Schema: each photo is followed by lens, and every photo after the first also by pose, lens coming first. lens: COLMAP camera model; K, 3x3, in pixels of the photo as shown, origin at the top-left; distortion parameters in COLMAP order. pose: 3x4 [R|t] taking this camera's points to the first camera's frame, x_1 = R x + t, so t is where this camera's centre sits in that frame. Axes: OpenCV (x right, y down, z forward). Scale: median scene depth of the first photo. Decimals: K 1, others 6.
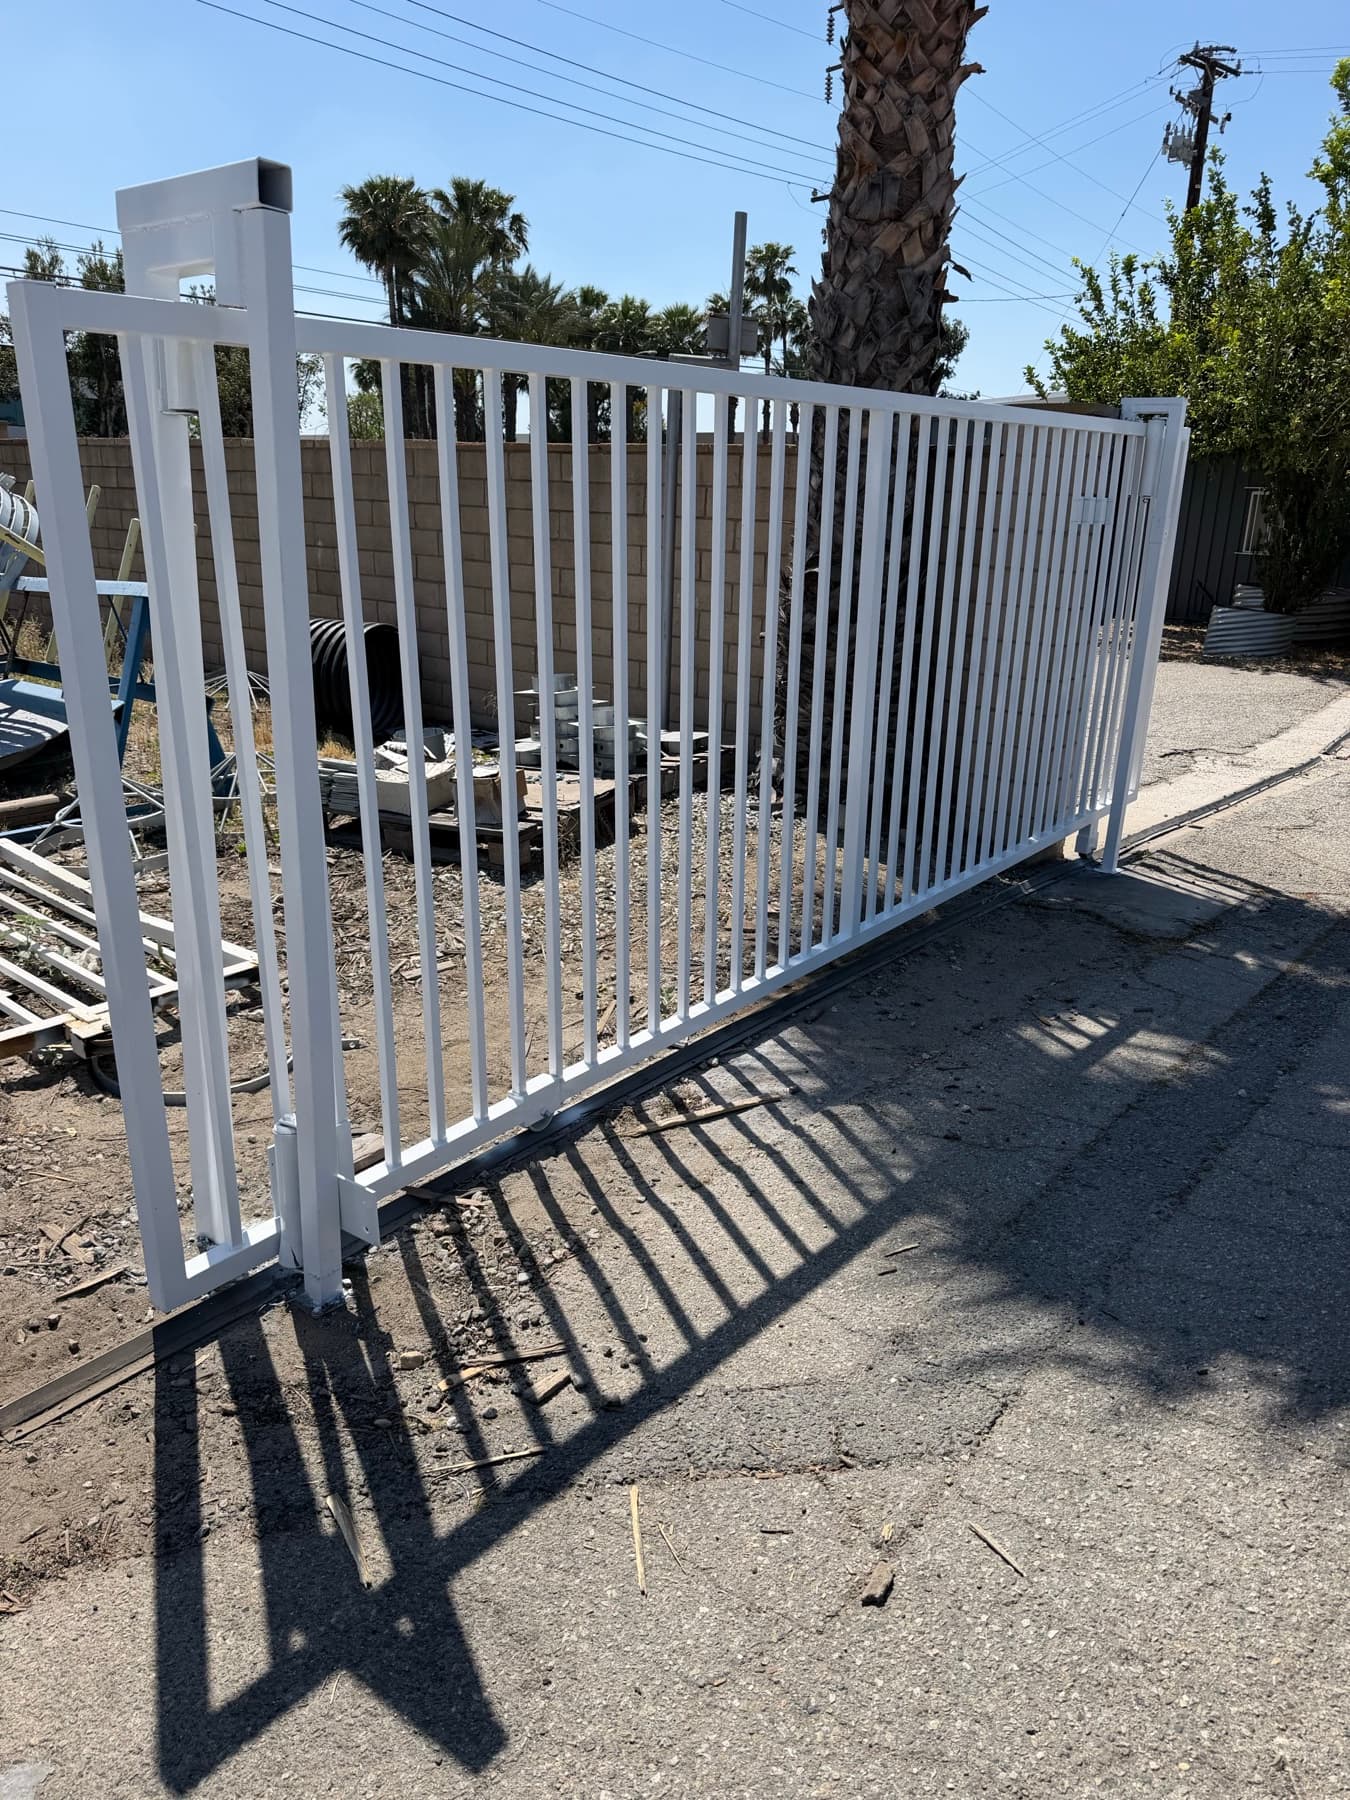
lens RADIAL K [[1244.1, 0, 671.4], [0, 1244.1, 886.0], [0, 0, 1]] dist [0.044777, -0.049142]
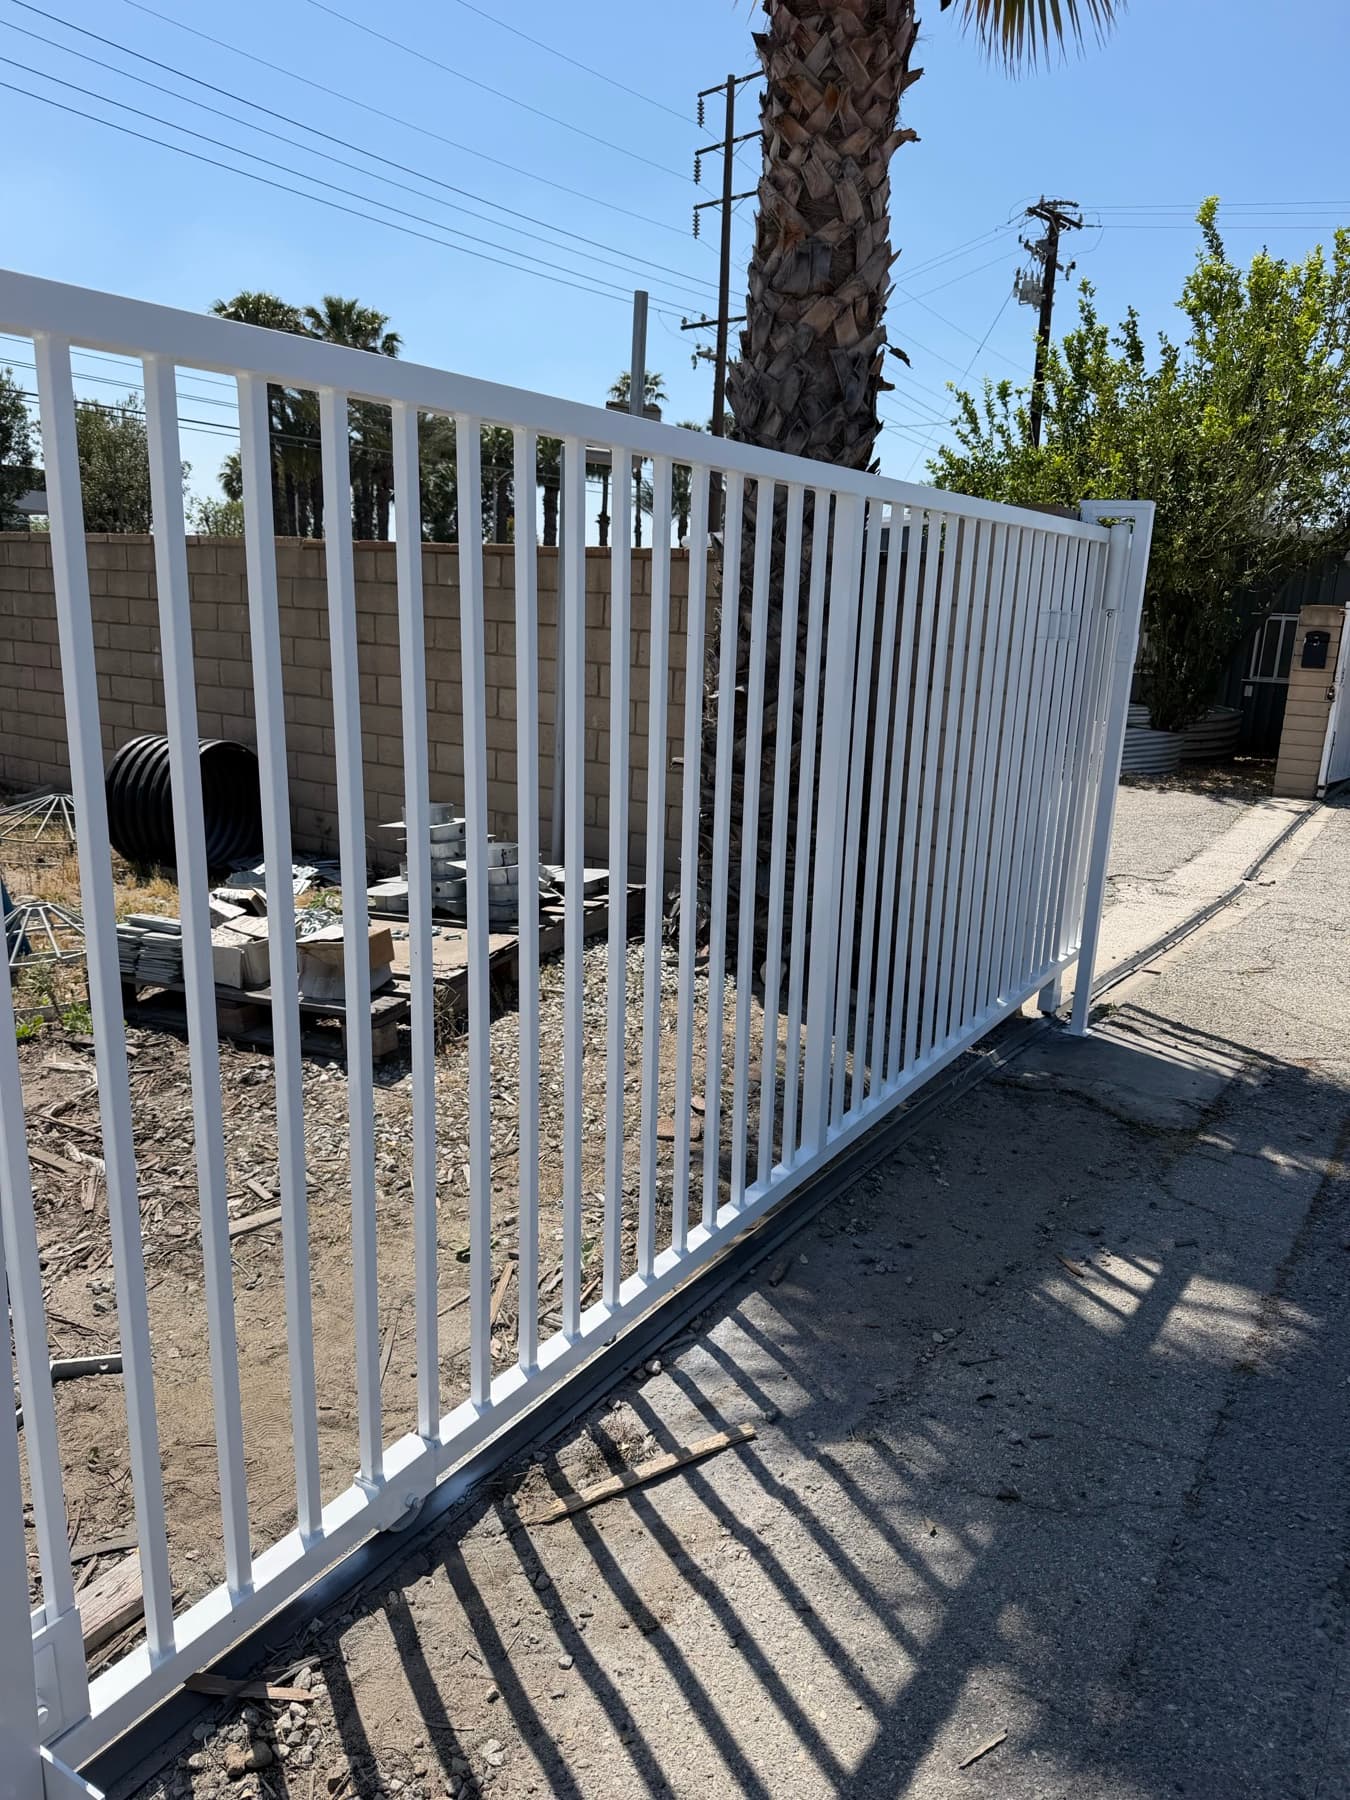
lens RADIAL K [[1244.1, 0, 675.7], [0, 1244.1, 887.4], [0, 0, 1]] dist [0.044777, -0.049142]
pose [[0.994586, -0.005492, 0.103771, -0.018234], [0.014007, 0.996574, -0.081509, -0.050330], [-0.102968, 0.082522, 0.991256, 0.180538]]
